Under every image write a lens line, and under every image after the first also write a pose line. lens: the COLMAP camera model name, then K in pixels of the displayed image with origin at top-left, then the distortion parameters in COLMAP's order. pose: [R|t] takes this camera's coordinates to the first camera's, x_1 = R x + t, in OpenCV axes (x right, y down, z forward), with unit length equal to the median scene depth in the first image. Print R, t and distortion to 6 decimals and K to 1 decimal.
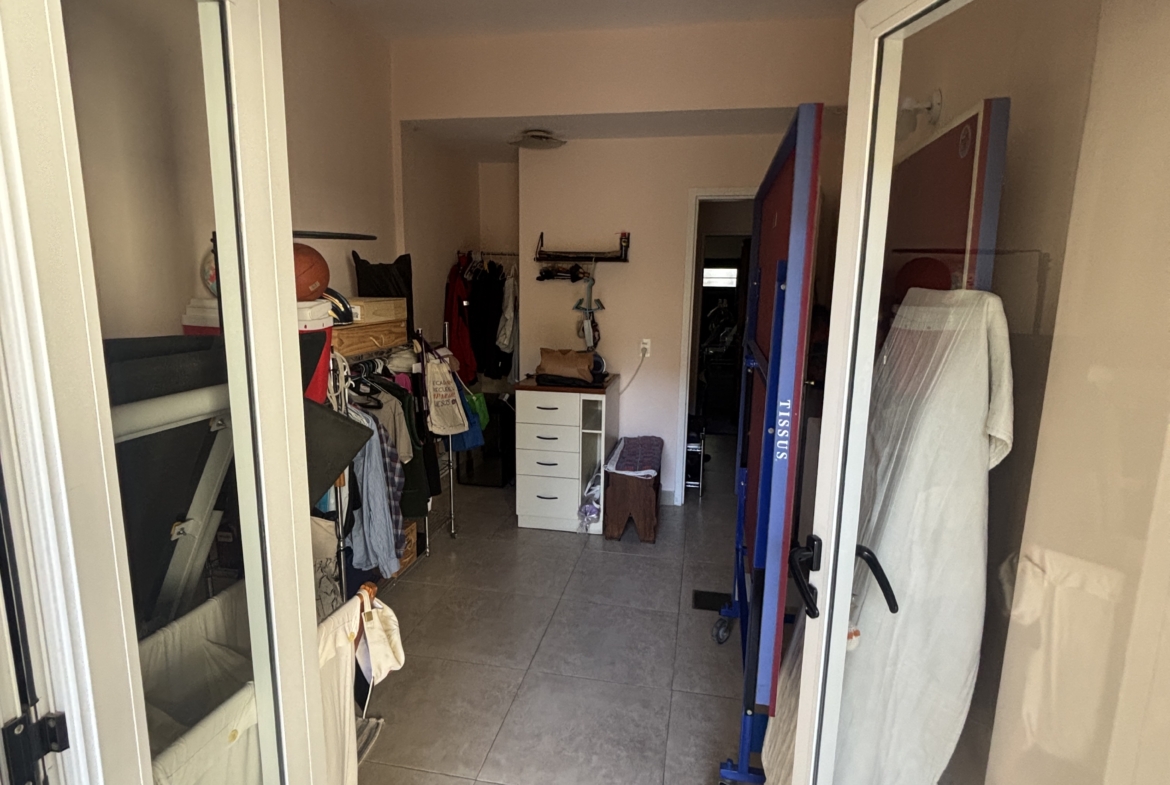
lens RADIAL K [[629.9, 0, 585.0], [0, 629.9, 392.5], [0, 0, 1]] dist [-0.015209, 0.000333]
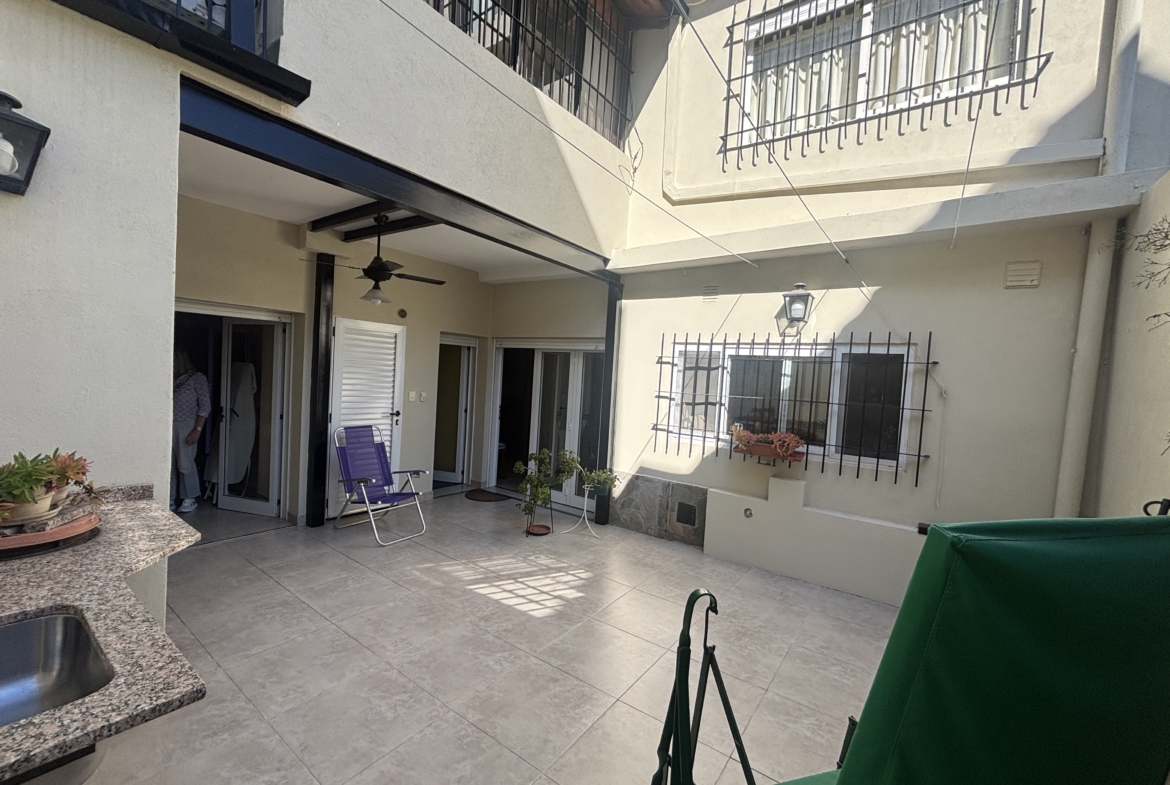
lens RADIAL K [[472.8, 0, 585.0], [0, 472.8, 392.5], [0, 0, 1]] dist [-0.010196, -0.000214]
pose [[0.410694, -0.028606, 0.911324, -2.032849], [0.106465, 0.994175, -0.016773, 0.507772], [-0.905536, 0.103913, 0.411347, -3.517543]]
